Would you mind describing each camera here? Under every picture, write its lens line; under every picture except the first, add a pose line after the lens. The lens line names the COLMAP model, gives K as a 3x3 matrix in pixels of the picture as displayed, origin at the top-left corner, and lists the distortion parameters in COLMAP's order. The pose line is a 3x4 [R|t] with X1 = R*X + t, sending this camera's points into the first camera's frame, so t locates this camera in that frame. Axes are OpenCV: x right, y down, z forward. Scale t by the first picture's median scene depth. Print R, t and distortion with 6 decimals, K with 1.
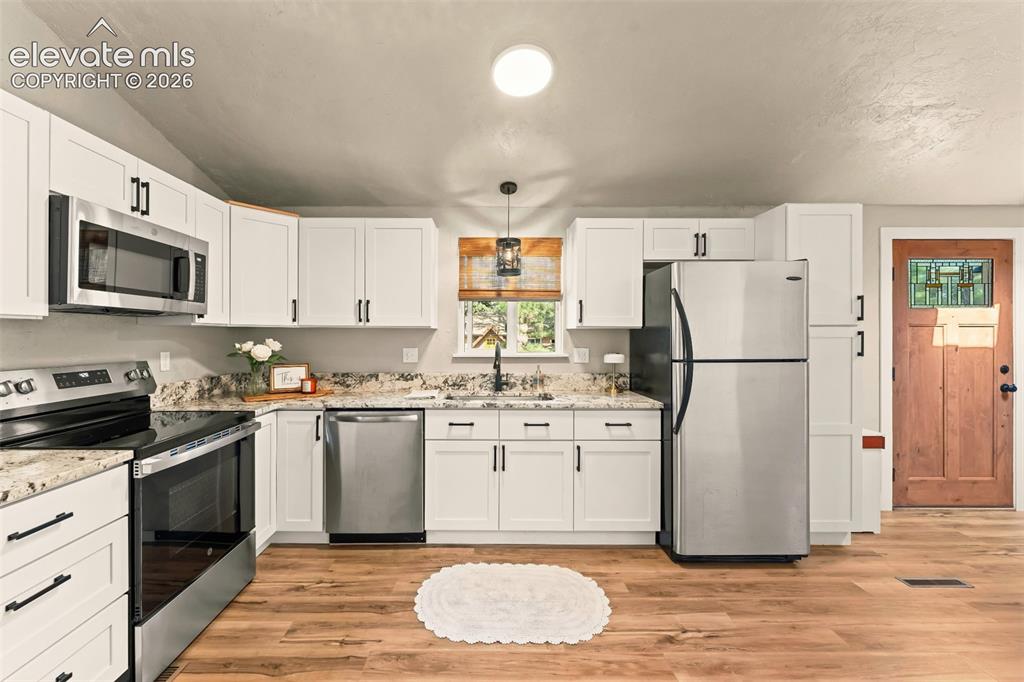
lens RADIAL K [[435.8, 0, 510.1], [0, 435.8, 339.8], [0, 0, 1]] dist [-0.000622, 0.000282]
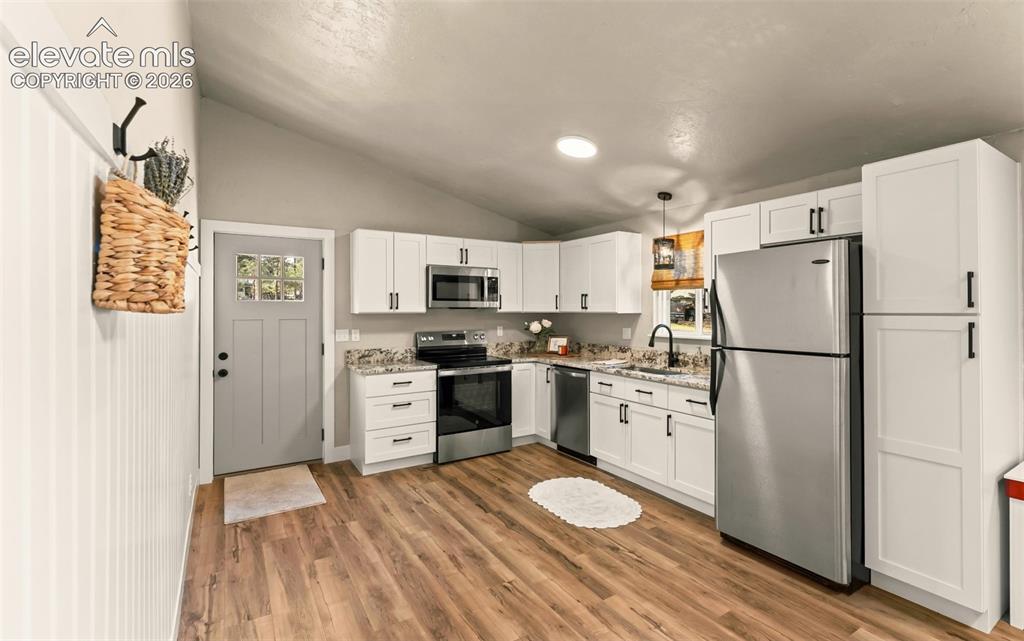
lens RADIAL K [[457.5, 0, 512.0], [0, 457.5, 312.2], [0, 0, 1]] dist [0.001796, -0.000348]
pose [[0.527071, -0.000375, -0.849821, 0.937641], [-0.004945, 0.999982, -0.003508, -0.026799], [0.849807, 0.006051, 0.527059, -0.016684]]
